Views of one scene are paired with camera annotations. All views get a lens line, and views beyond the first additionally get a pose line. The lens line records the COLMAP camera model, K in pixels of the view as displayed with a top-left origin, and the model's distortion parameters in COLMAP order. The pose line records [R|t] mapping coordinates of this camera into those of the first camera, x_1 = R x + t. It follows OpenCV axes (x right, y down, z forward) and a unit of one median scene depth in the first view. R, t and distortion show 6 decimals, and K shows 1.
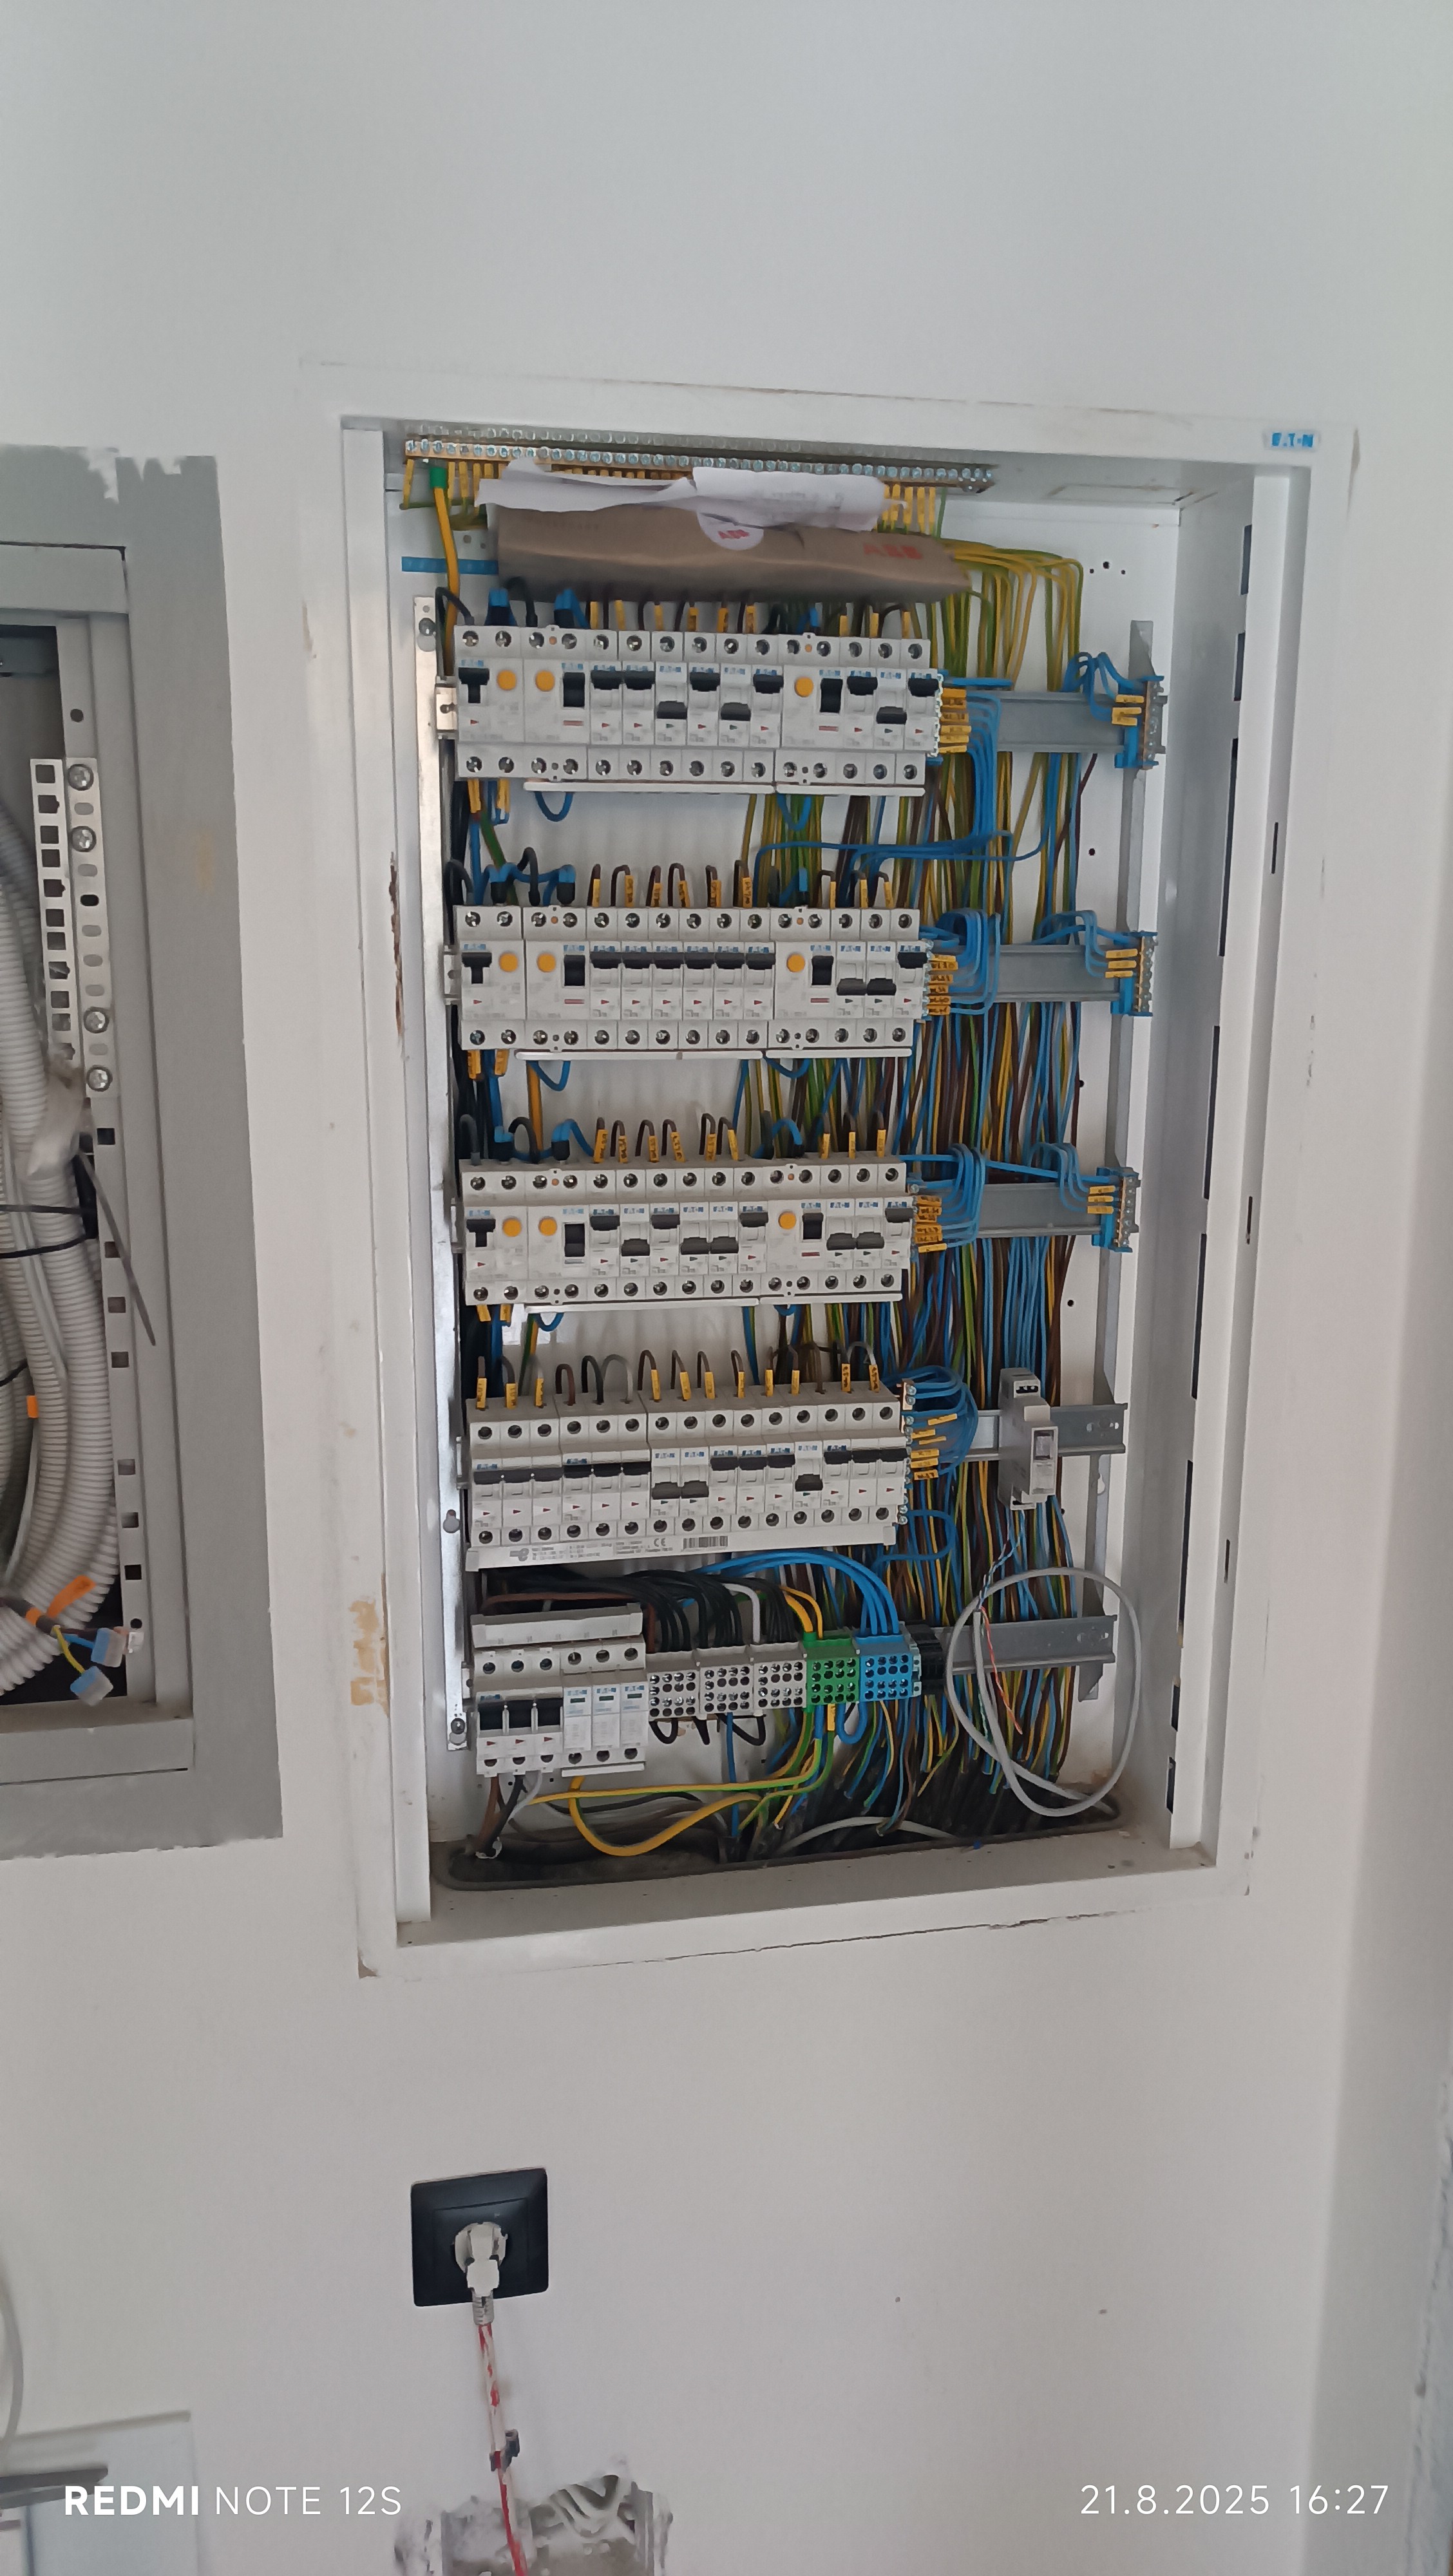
lens RADIAL K [[1892.4, 0, 716.9], [0, 1892.4, 1287.2], [0, 0, 1]] dist [0.002331, -0.002400]
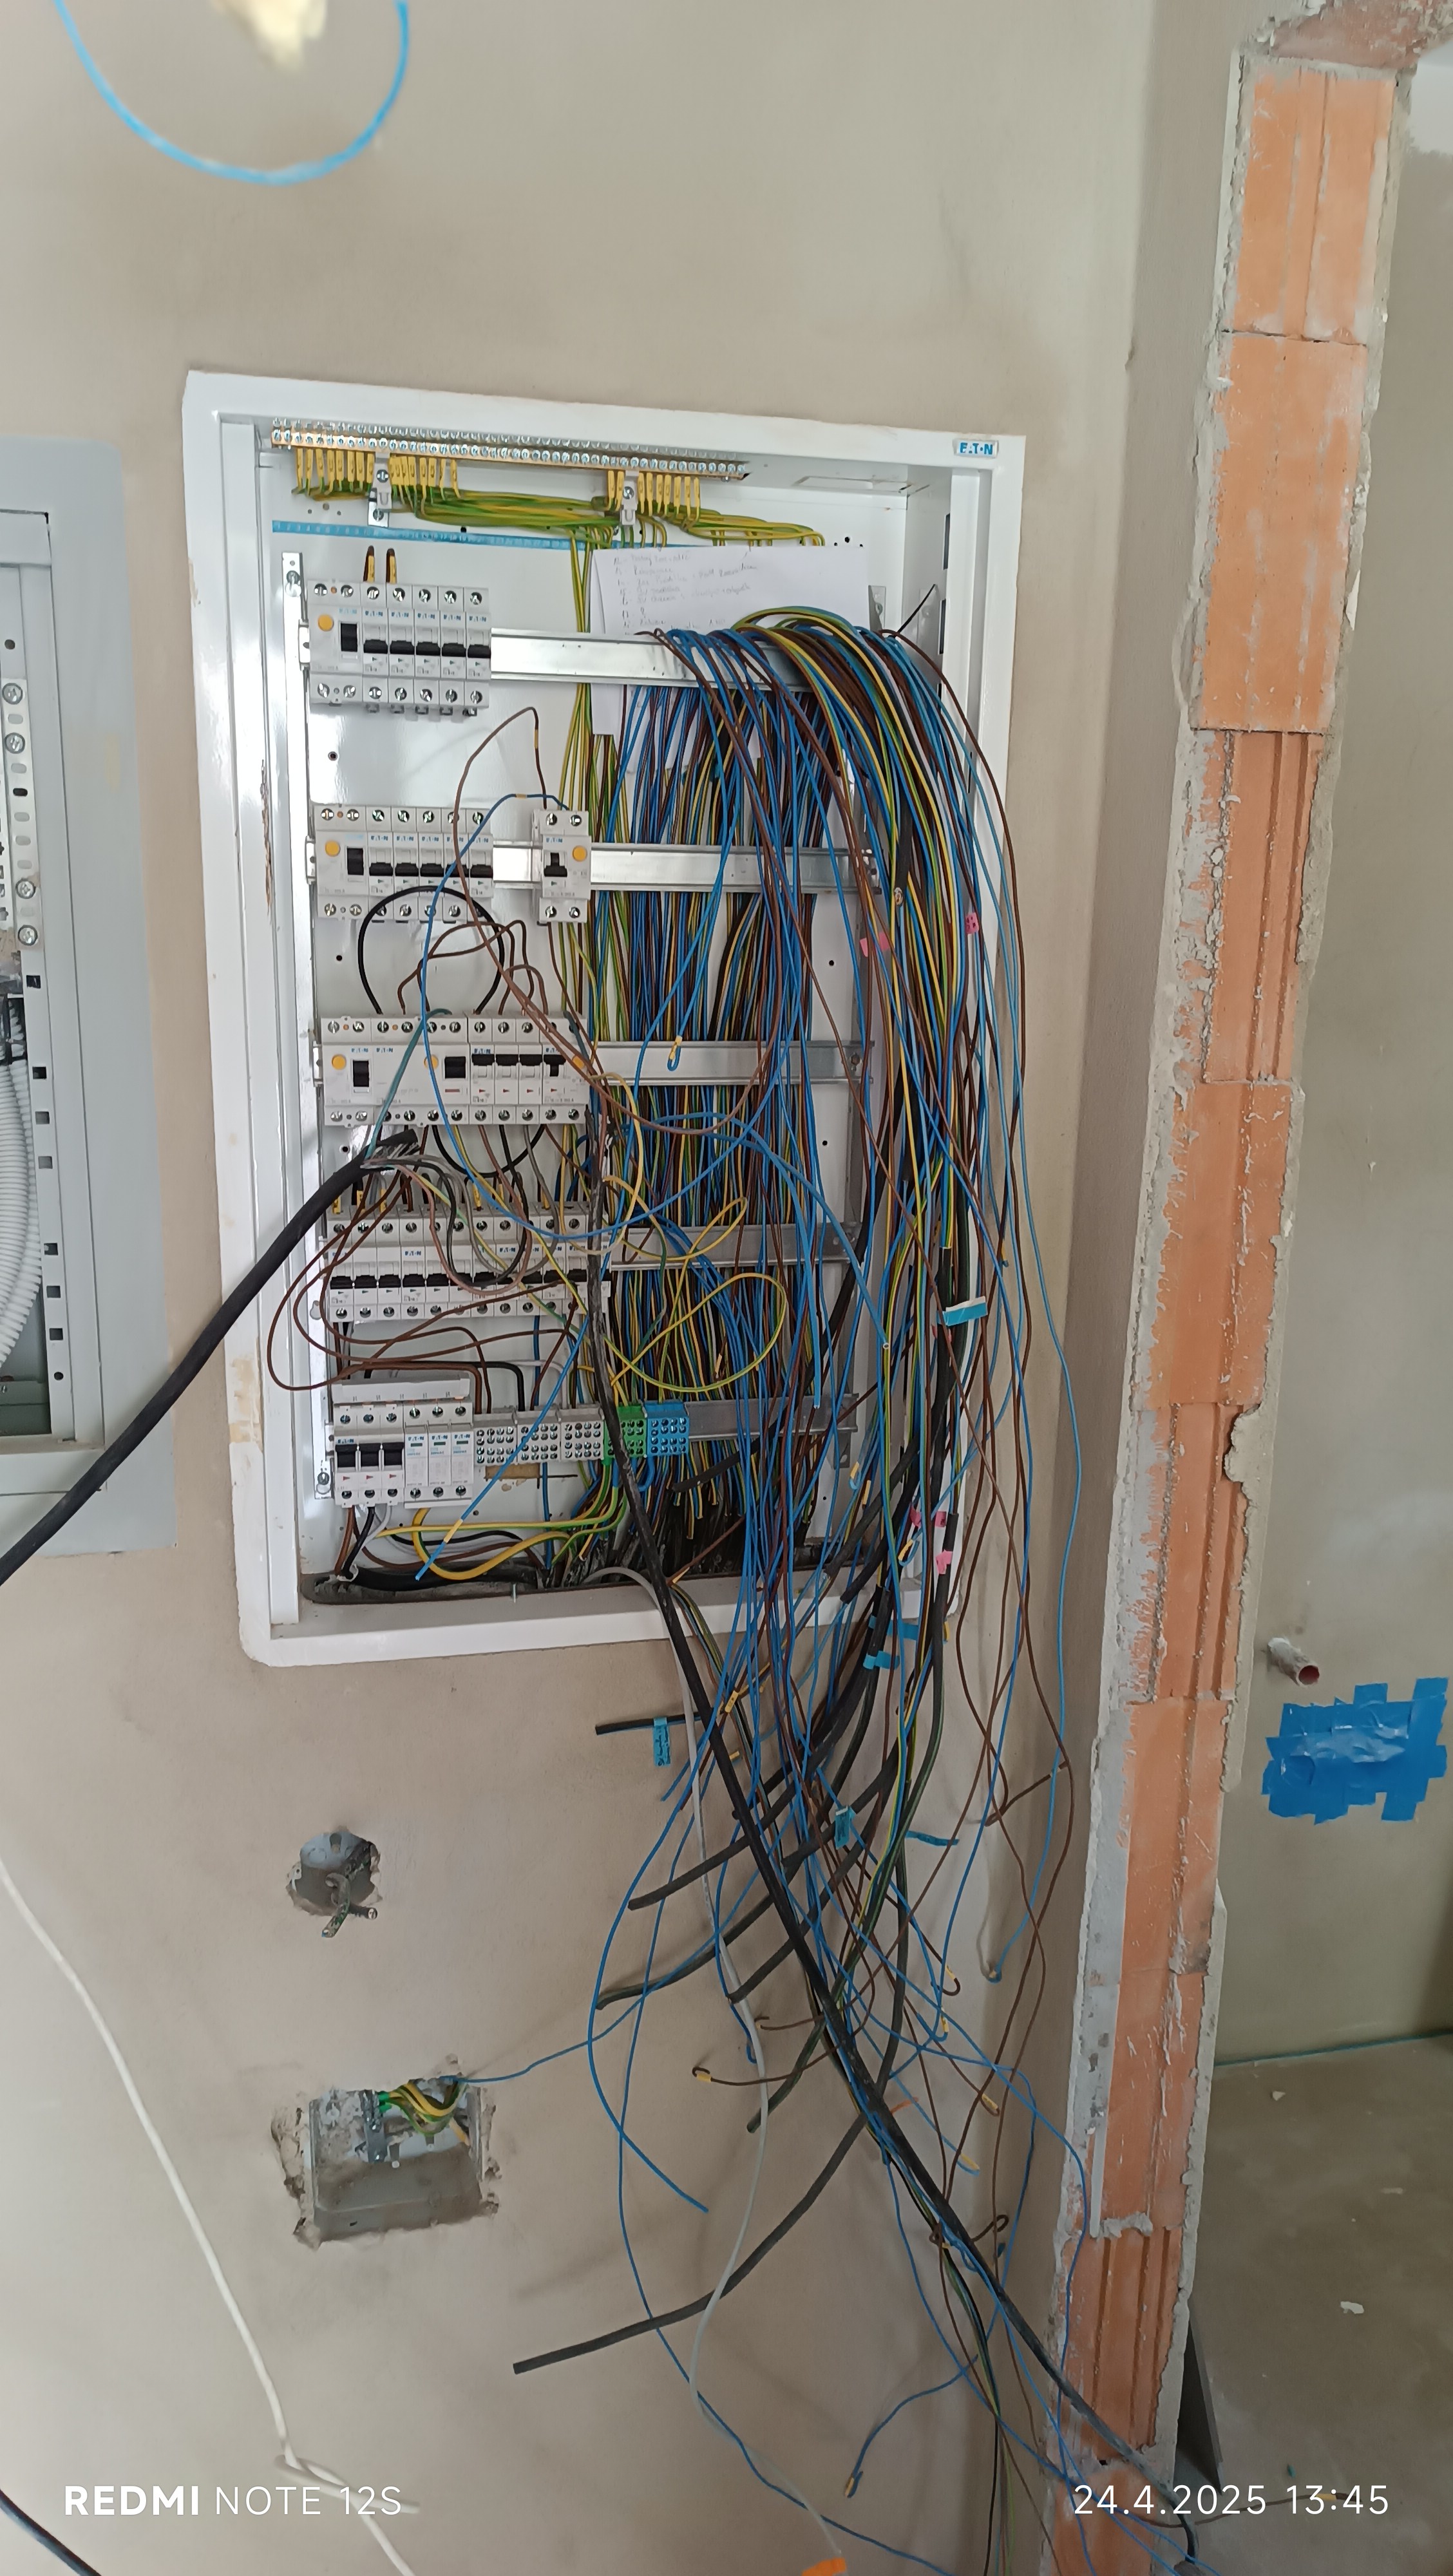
lens RADIAL K [[1892.4, 0, 737.9], [0, 1892.4, 1288.1], [0, 0, 1]] dist [0.002331, -0.002400]
pose [[0.999077, 0.010233, 0.041721, 0.085879], [-0.011774, 0.999251, 0.036851, 0.064988], [-0.041313, -0.037309, 0.998449, -0.257623]]
